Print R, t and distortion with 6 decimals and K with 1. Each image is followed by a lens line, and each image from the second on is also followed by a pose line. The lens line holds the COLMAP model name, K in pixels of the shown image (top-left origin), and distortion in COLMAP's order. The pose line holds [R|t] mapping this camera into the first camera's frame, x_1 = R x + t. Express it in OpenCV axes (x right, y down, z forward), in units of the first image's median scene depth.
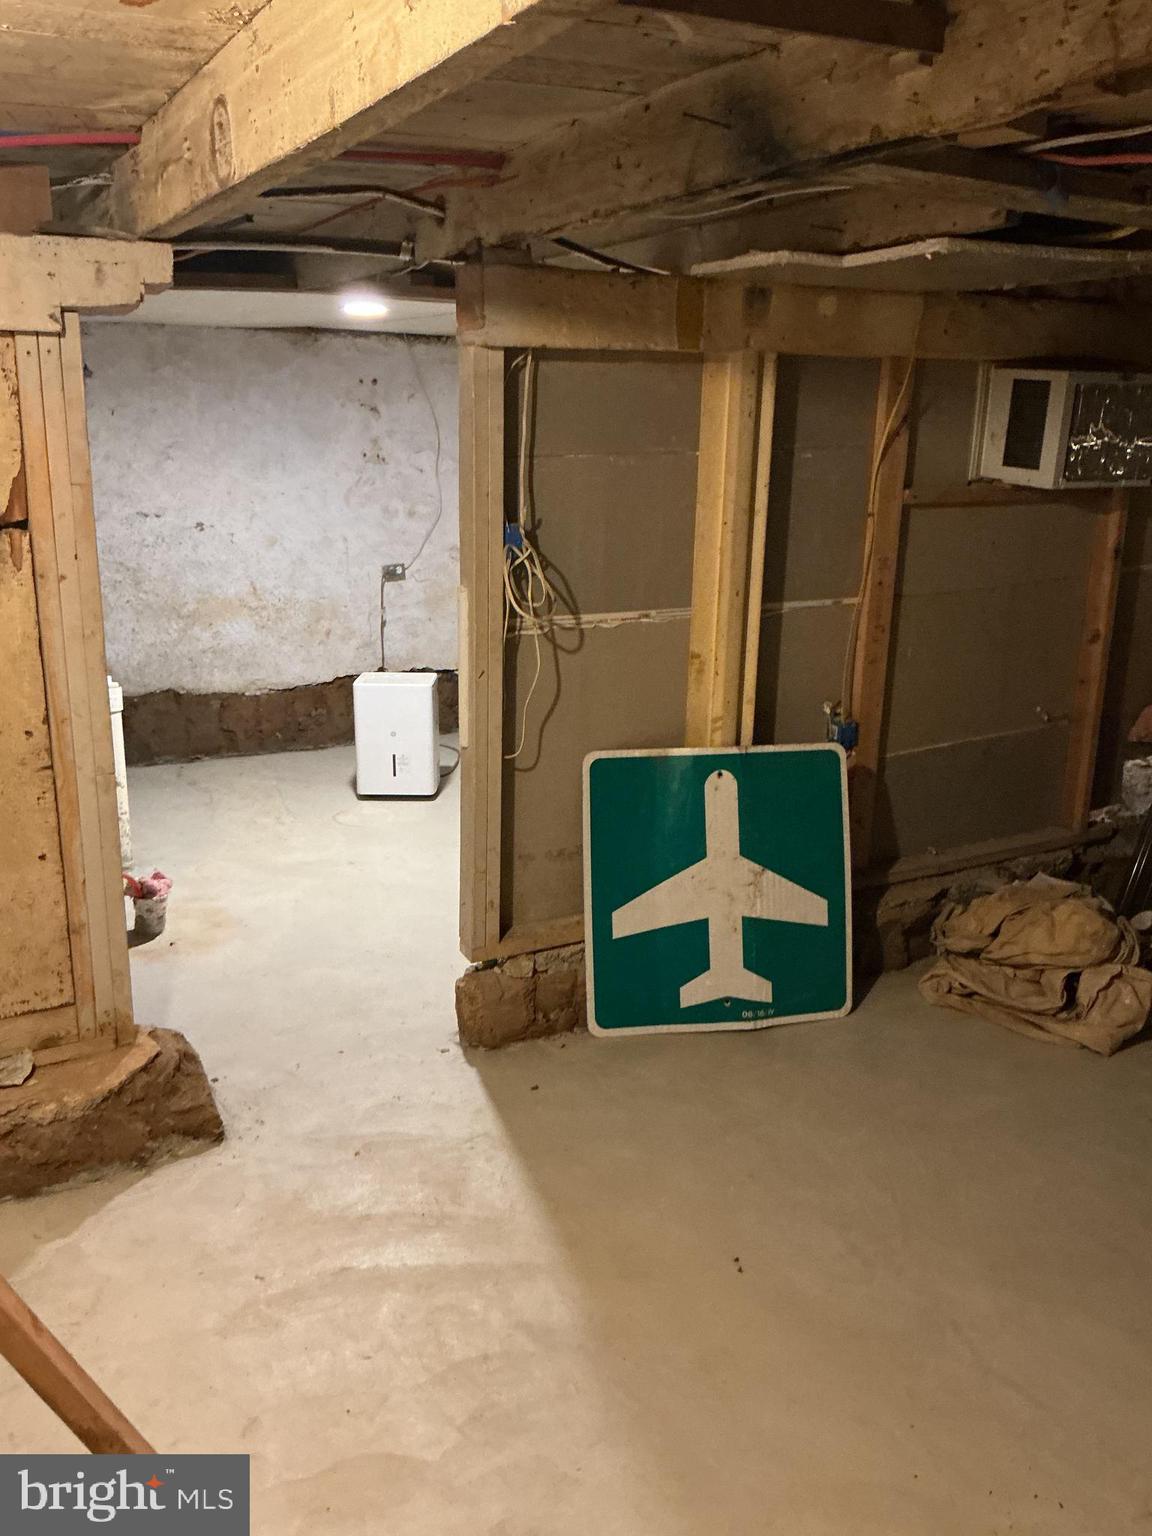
lens RADIAL K [[1281.6, 0, 573.7], [0, 1281.6, 766.3], [0, 0, 1]] dist [0.034489, -0.066046]
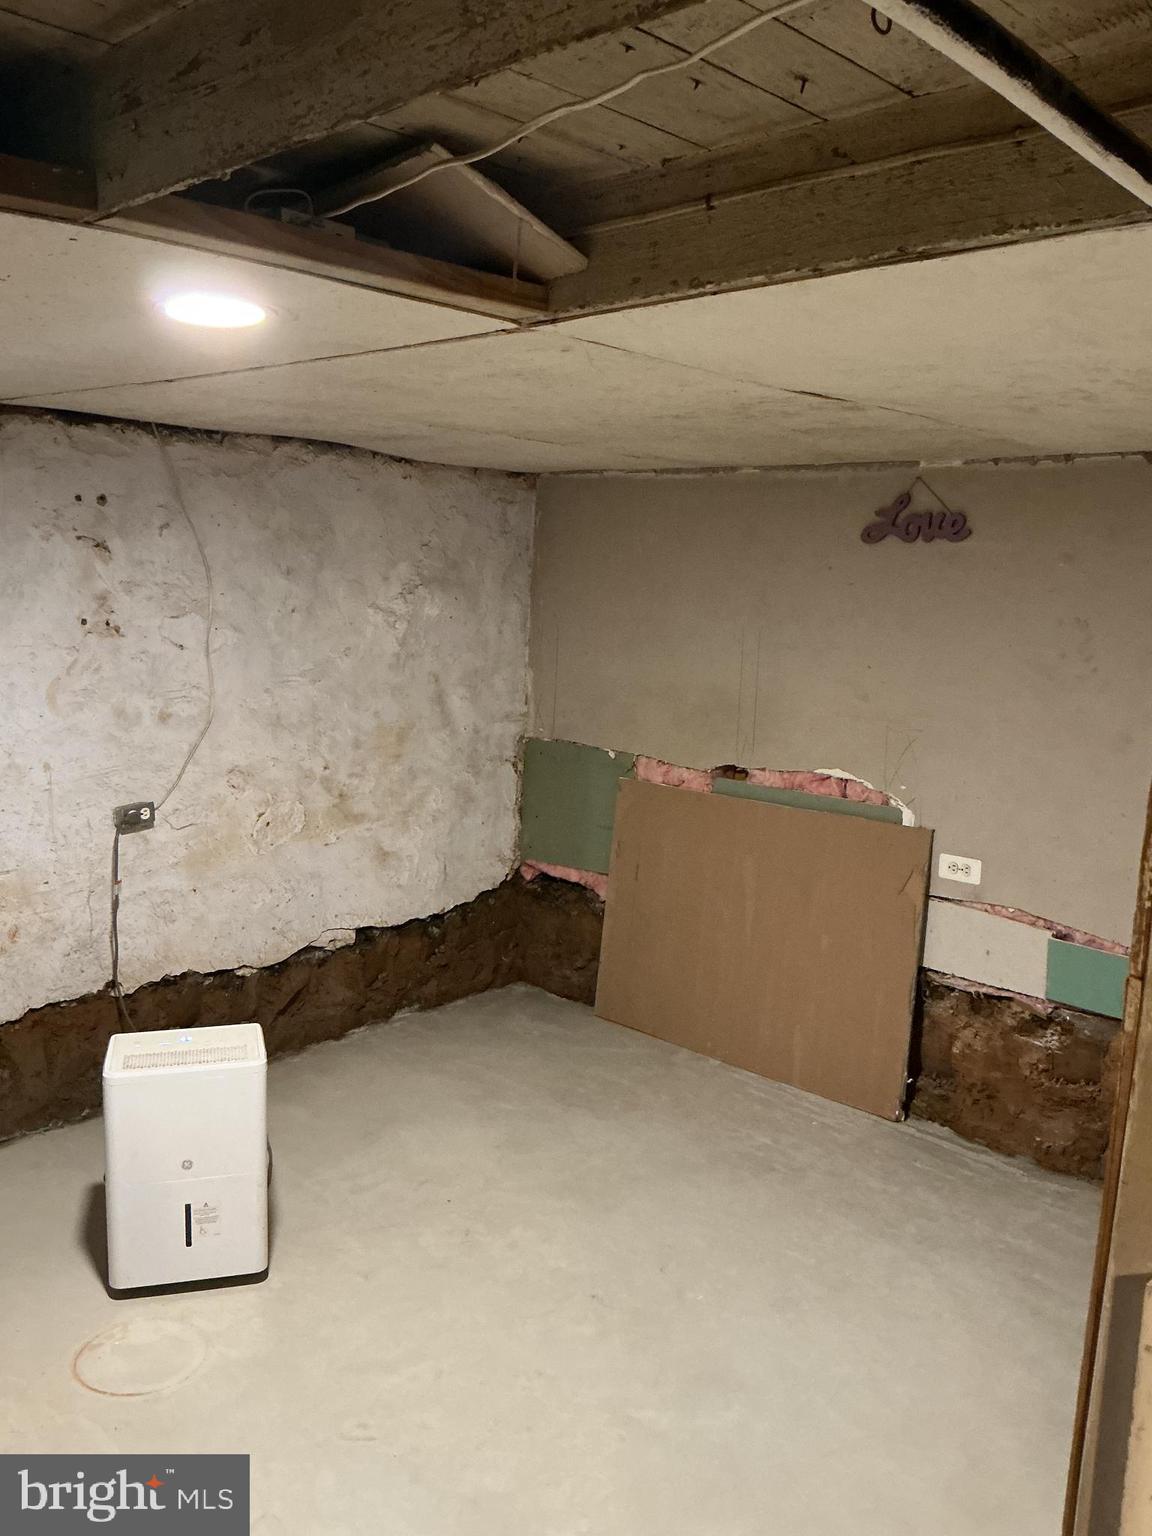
lens RADIAL K [[1281.6, 0, 601.7], [0, 1281.6, 730.7], [0, 0, 1]] dist [0.034489, -0.066046]
pose [[0.950780, -0.026848, 0.308701, -0.119686], [0.070047, 0.989073, -0.129720, -0.101249], [-0.301845, 0.144959, 0.942272, 0.386622]]
